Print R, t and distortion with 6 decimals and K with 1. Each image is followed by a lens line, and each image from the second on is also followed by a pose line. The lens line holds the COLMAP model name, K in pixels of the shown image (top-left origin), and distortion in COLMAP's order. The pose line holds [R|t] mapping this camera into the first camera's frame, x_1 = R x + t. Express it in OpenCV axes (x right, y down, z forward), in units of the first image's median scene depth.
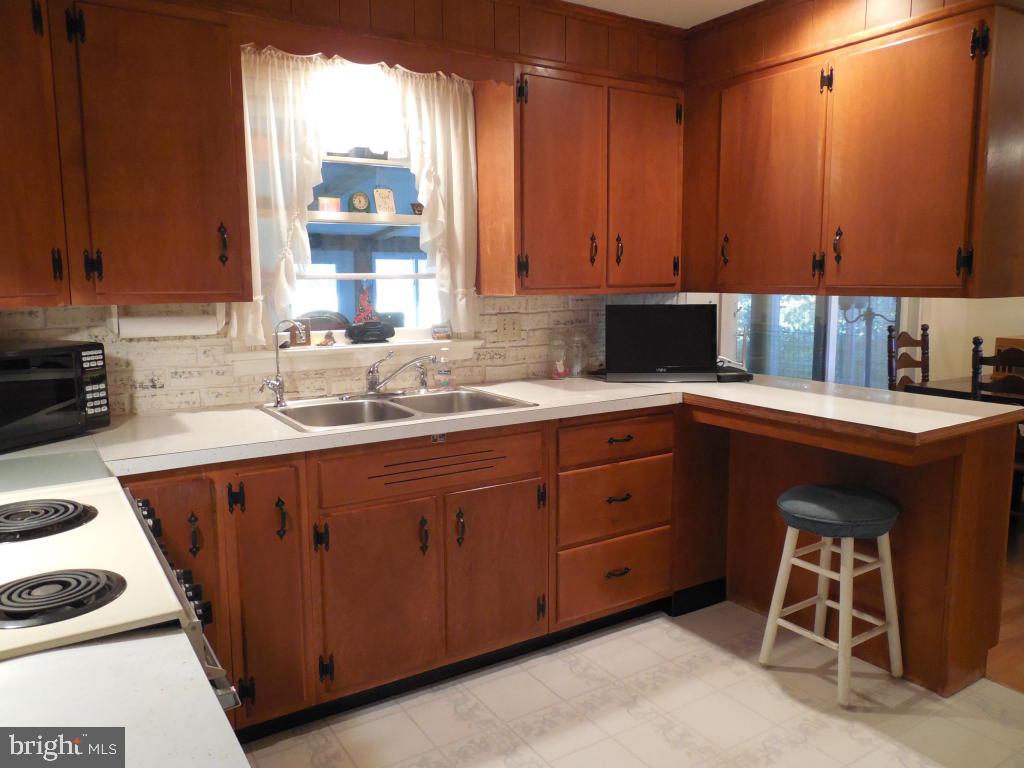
lens RADIAL K [[766.9, 0, 508.0], [0, 766.9, 382.0], [0, 0, 1]] dist [-0.001519, -0.000065]
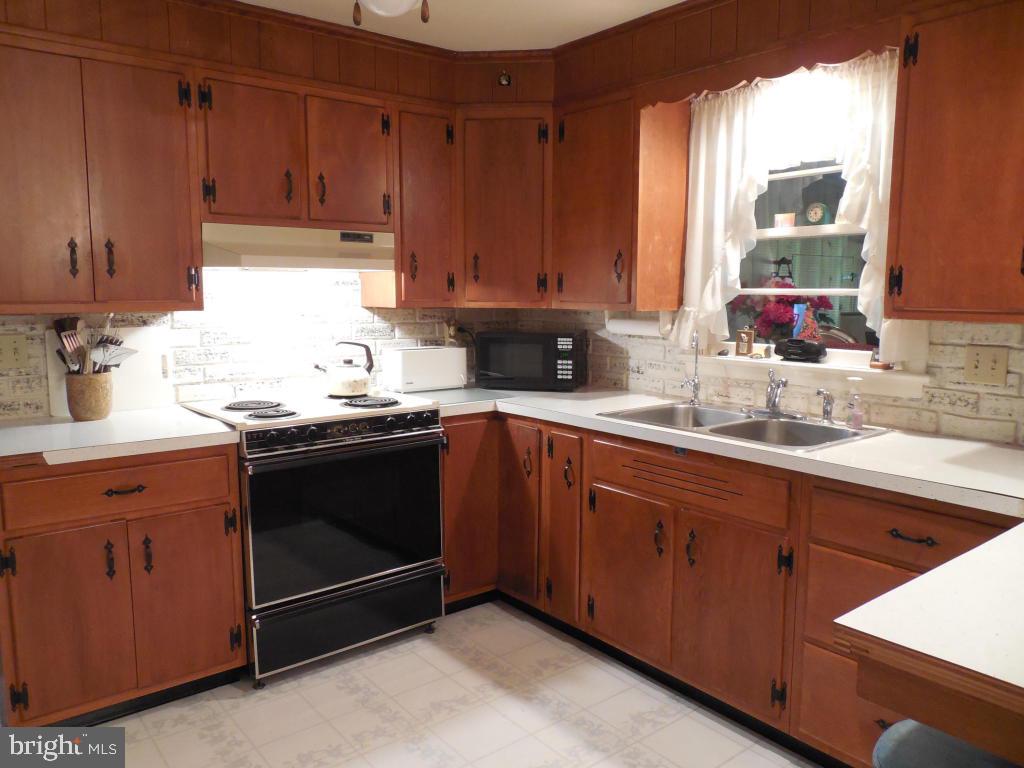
lens RADIAL K [[766.9, 0, 510.0], [0, 766.9, 385.4], [0, 0, 1]] dist [-0.001519, -0.000065]
pose [[0.109408, 0.131146, -0.985307, 0.772332], [-0.139777, 0.983438, 0.115377, -0.086741], [0.984120, 0.125100, 0.125928, 0.562417]]
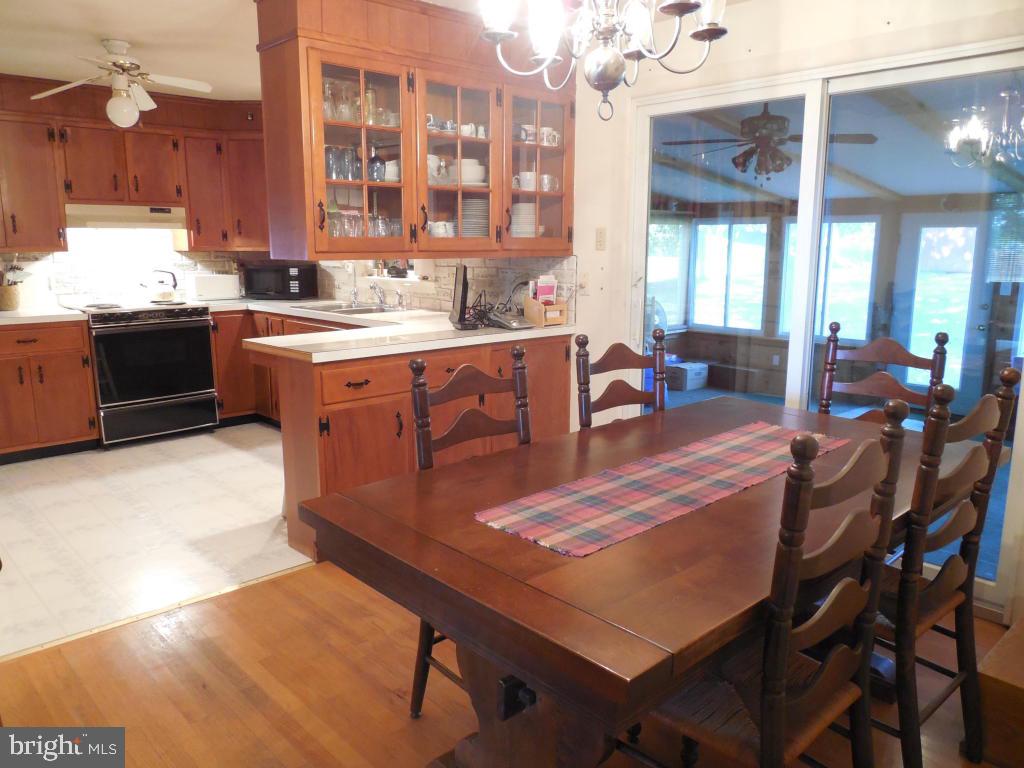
lens RADIAL K [[766.9, 0, 510.1], [0, 766.9, 383.6], [0, 0, 1]] dist [-0.001519, -0.000065]
pose [[0.183618, 0.187990, -0.964854, 1.767054], [-0.136747, 0.976884, 0.164310, -0.150100], [0.973440, 0.101770, 0.205081, 0.971582]]
